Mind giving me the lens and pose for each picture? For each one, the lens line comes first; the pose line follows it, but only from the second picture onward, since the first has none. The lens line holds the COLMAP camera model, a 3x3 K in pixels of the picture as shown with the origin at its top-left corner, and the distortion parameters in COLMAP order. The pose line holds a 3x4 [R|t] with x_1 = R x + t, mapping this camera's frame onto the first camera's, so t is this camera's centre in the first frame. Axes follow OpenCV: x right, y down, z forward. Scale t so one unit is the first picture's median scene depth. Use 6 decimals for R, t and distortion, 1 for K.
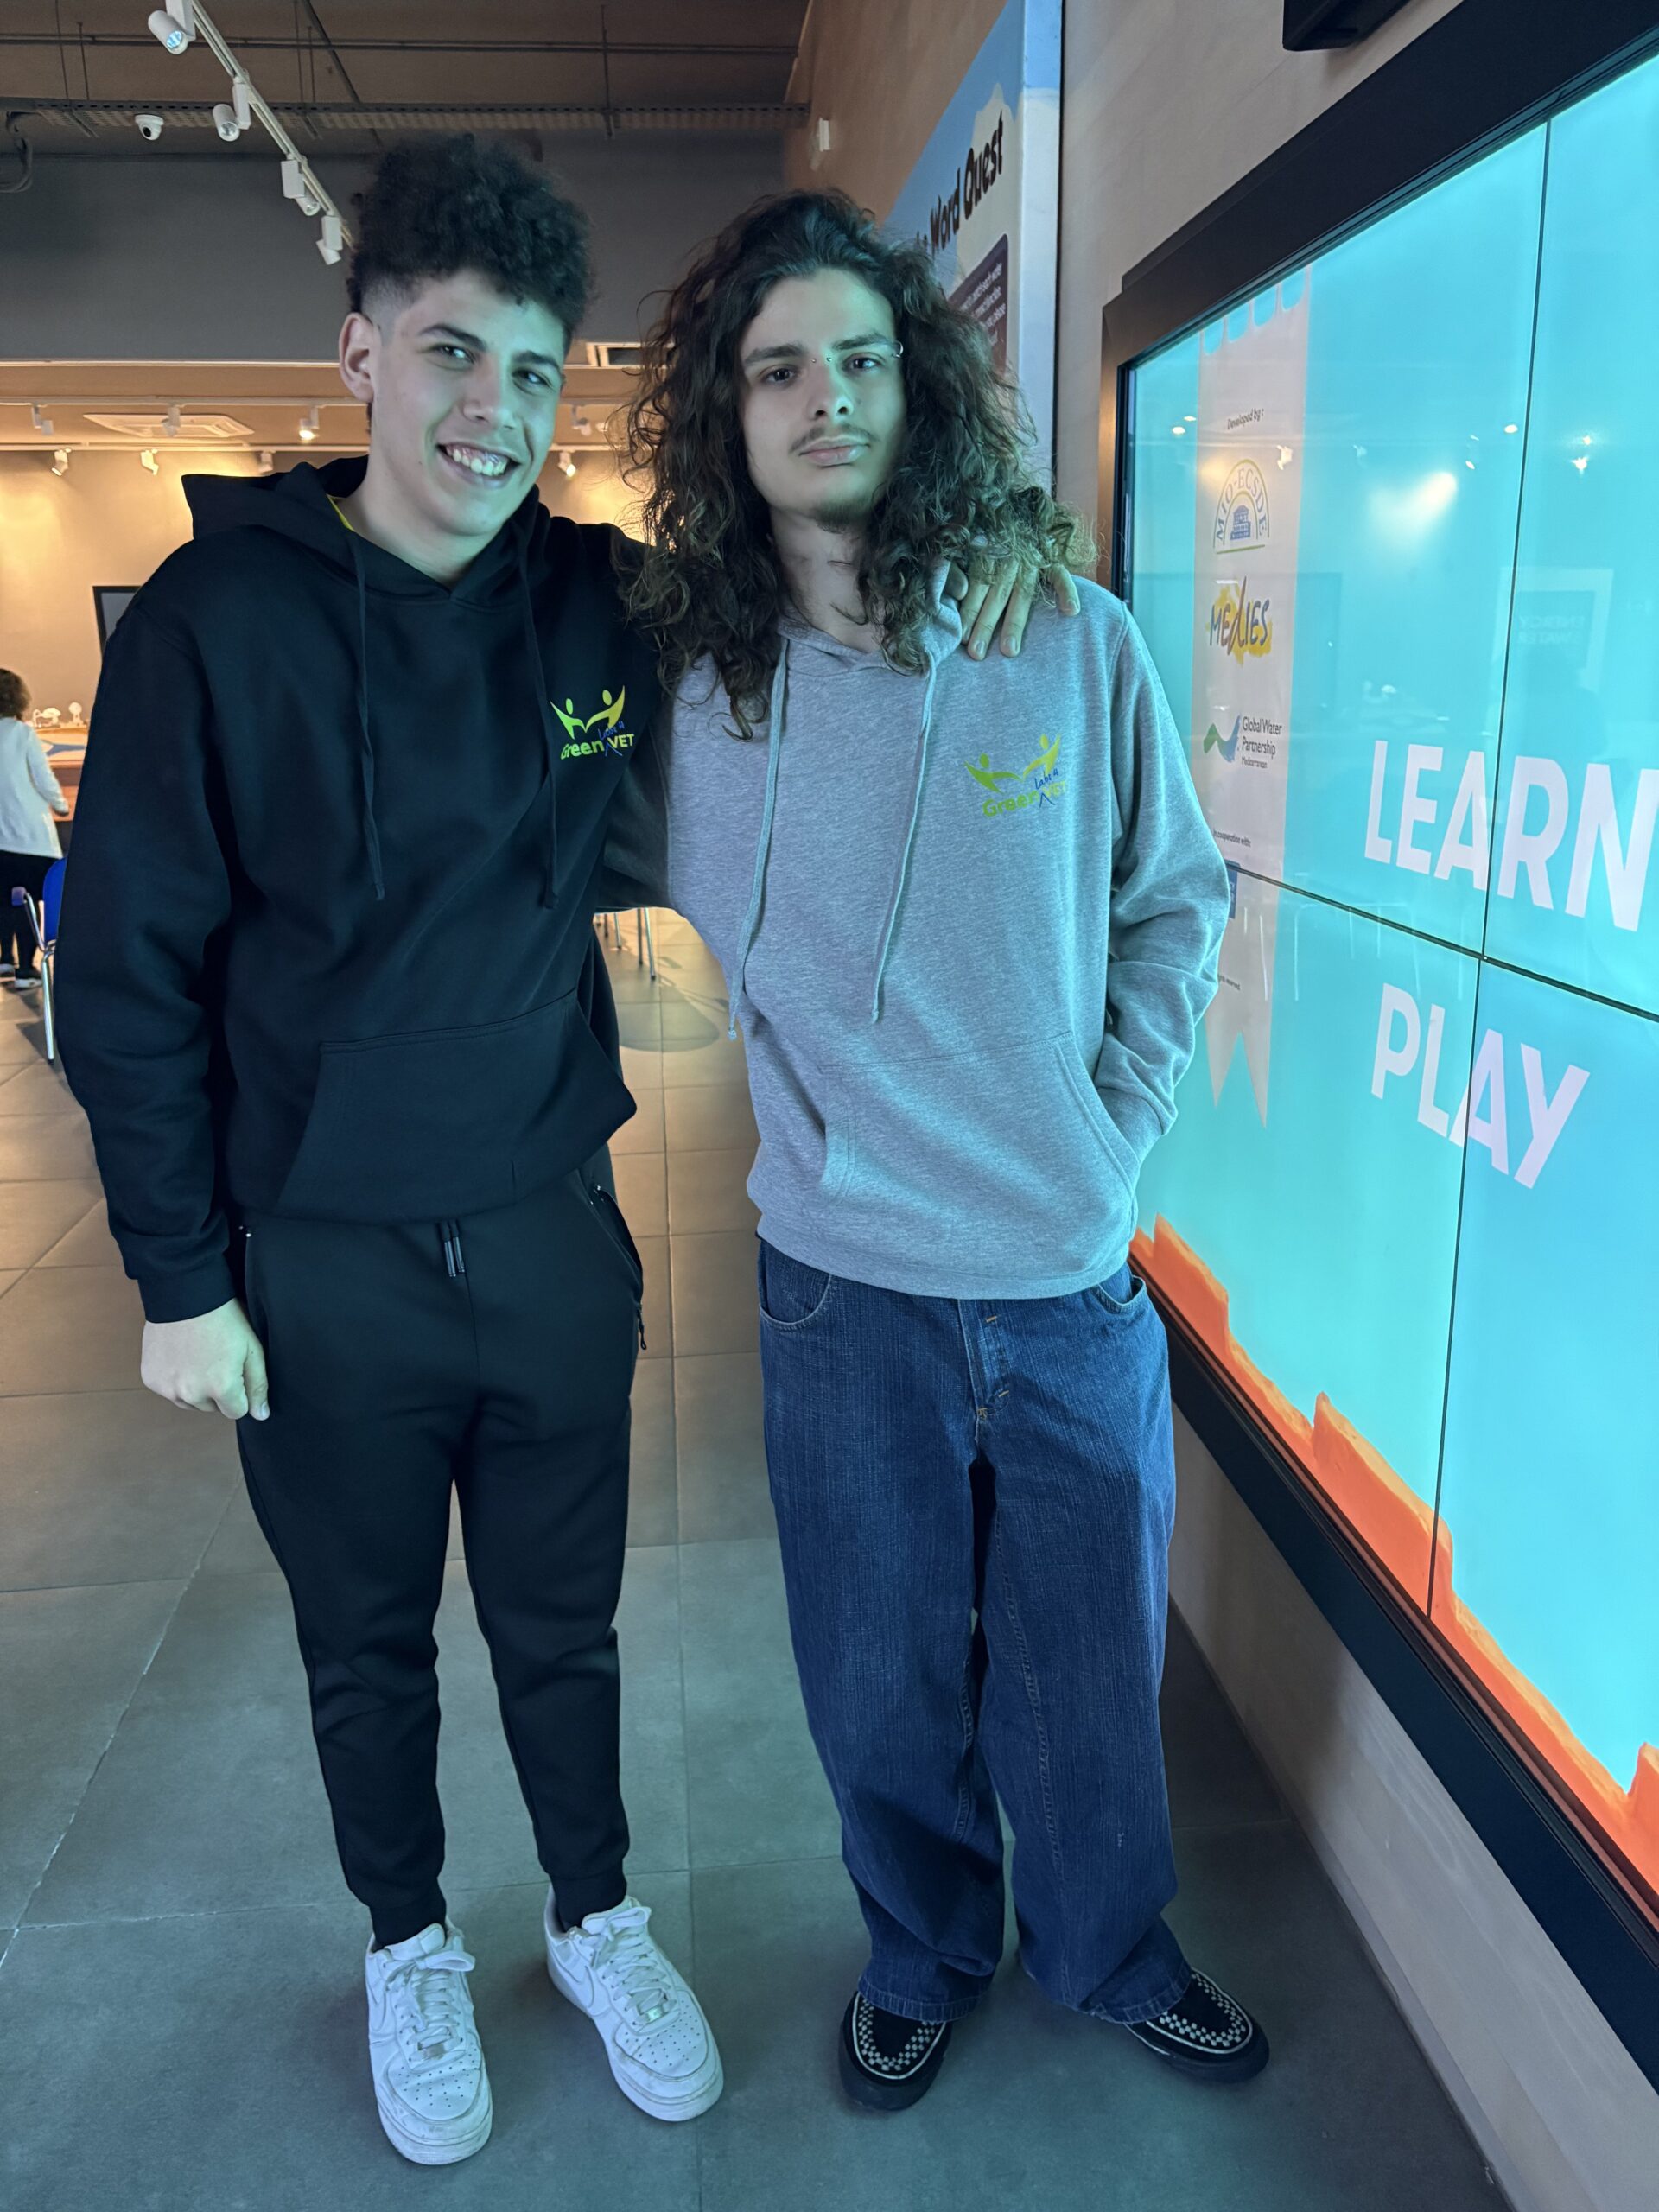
lens RADIAL K [[1680.4, 0, 829.5], [0, 1680.4, 1106.0], [0, 0, 1]] dist [0.106550, -0.158914]
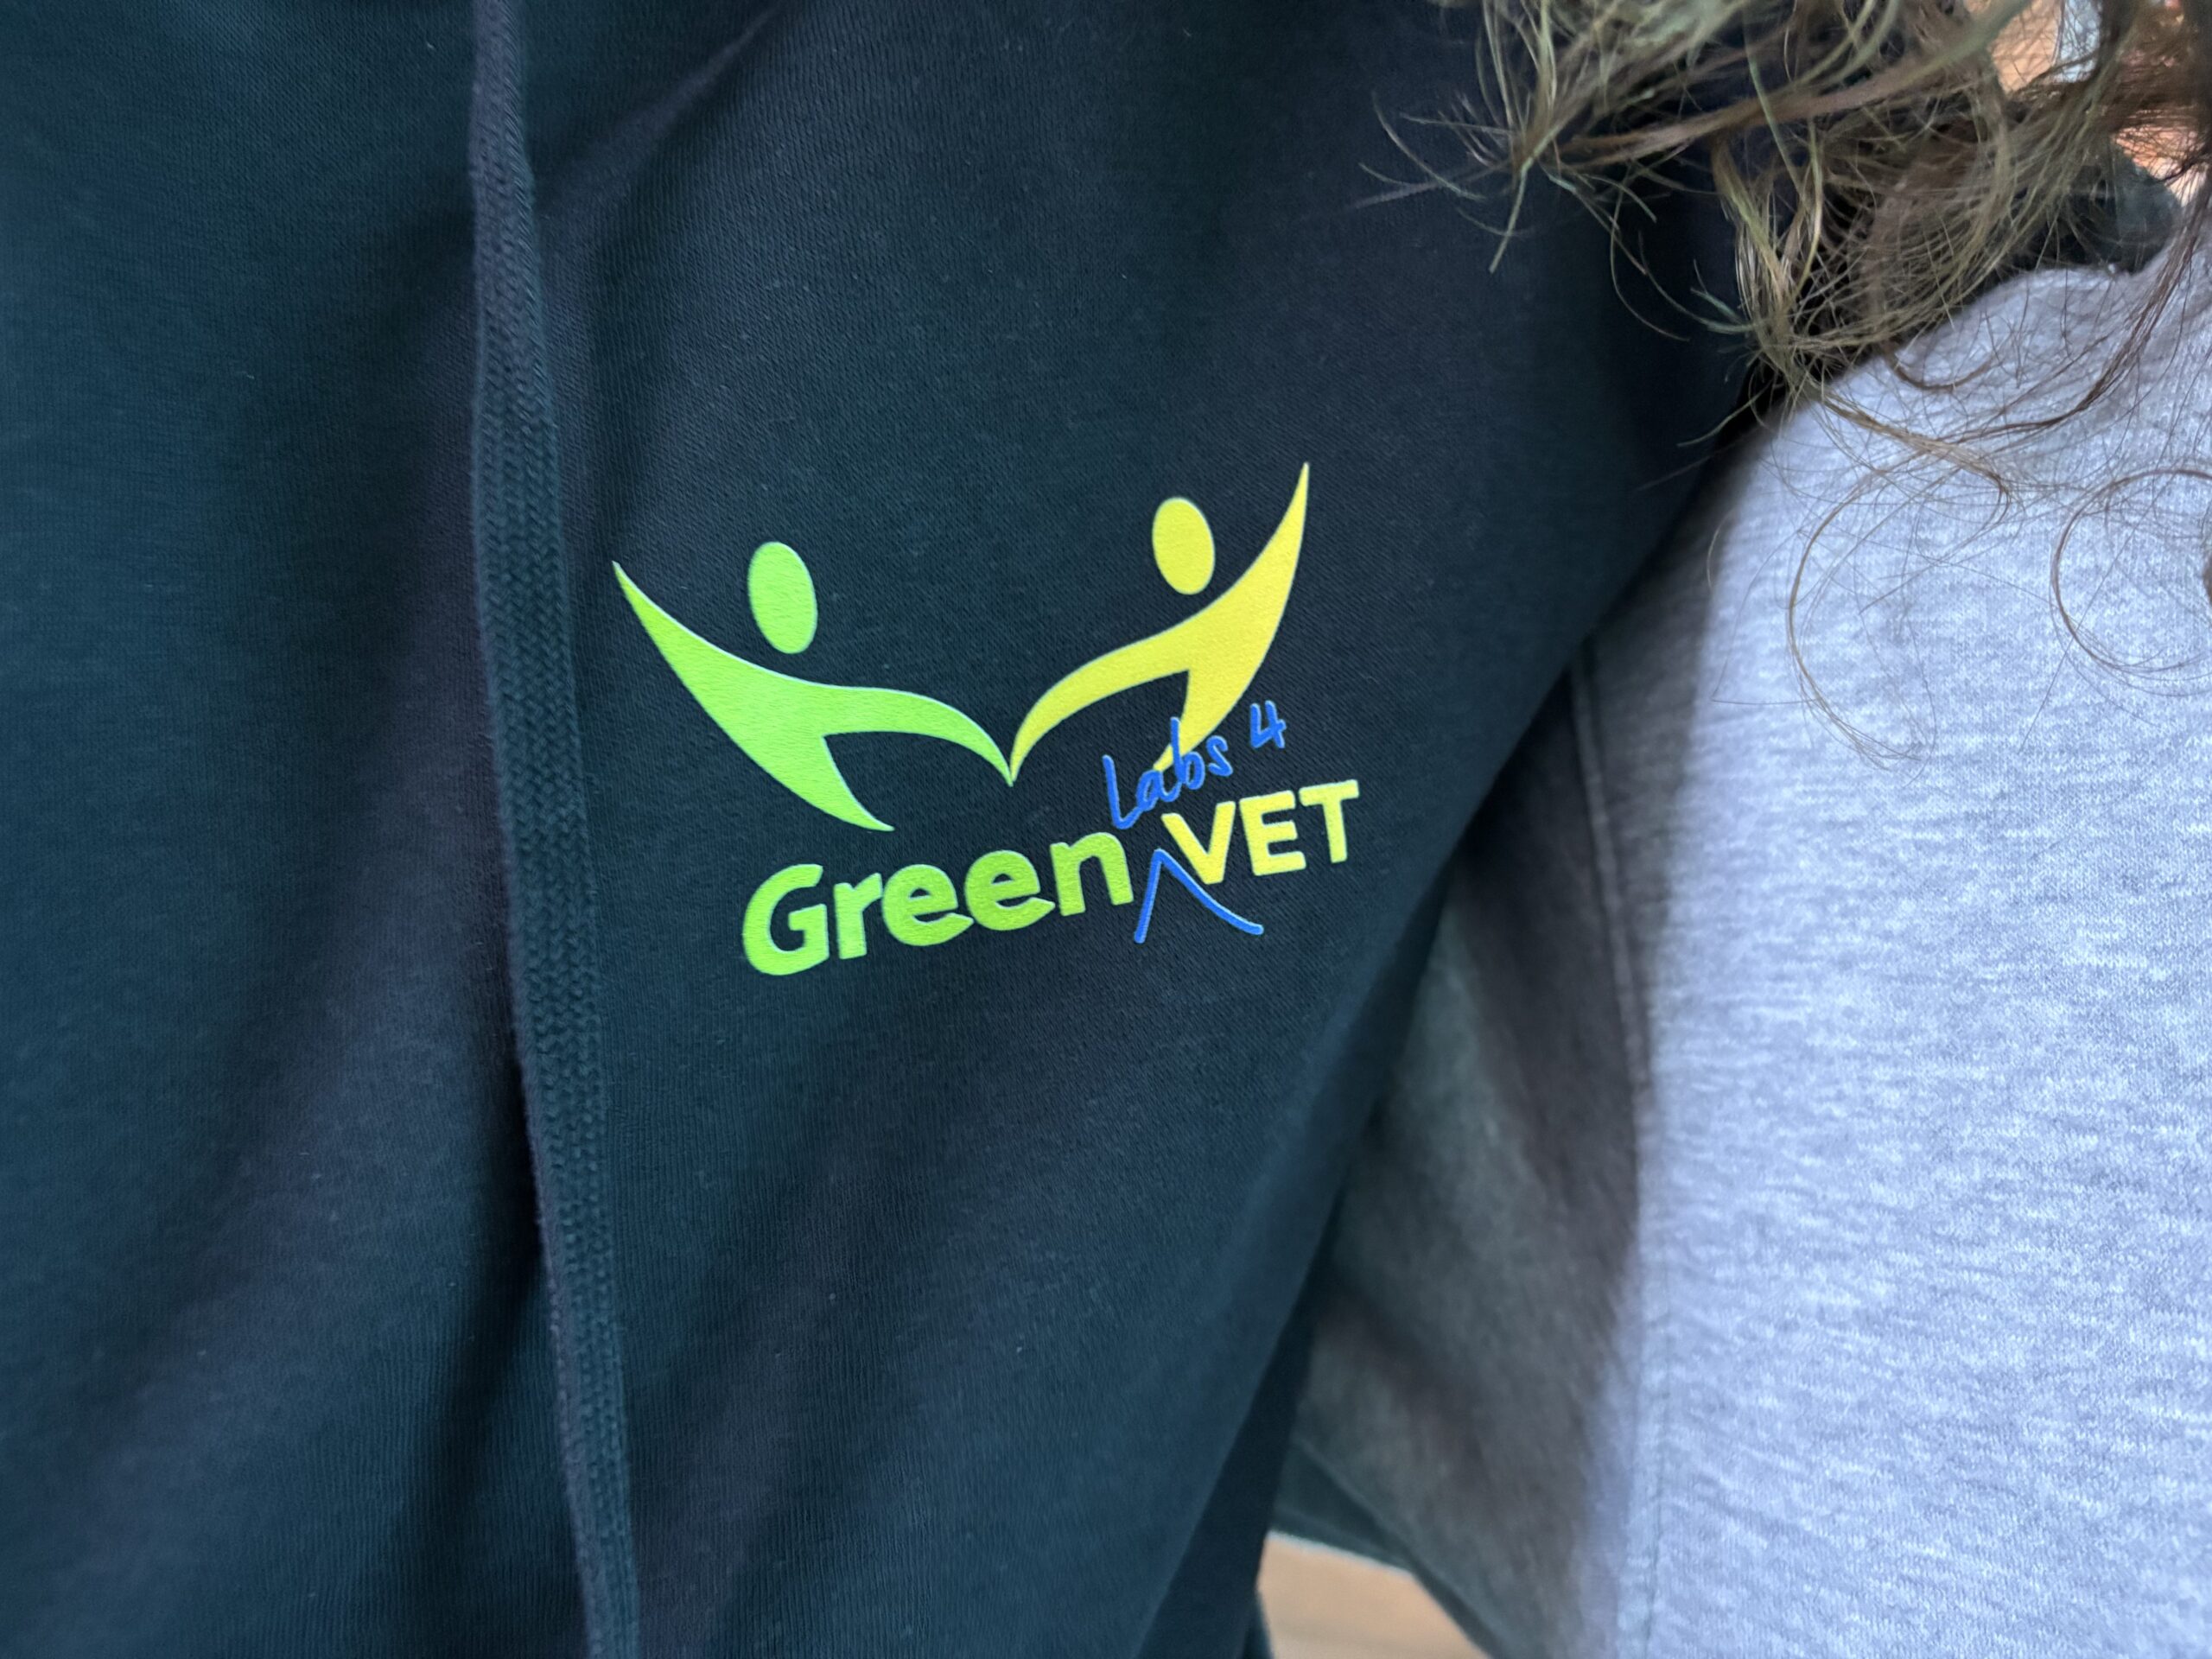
lens RADIAL K [[1680.4, 0, 1106.0], [0, 1680.4, 829.5], [0, 0, 1]] dist [0.106550, -0.158914]
pose [[0.892100, 0.008845, -0.451752, -0.071198], [-0.076789, 0.988232, -0.132289, -0.197118], [0.445266, 0.152705, 0.882281, 0.871831]]
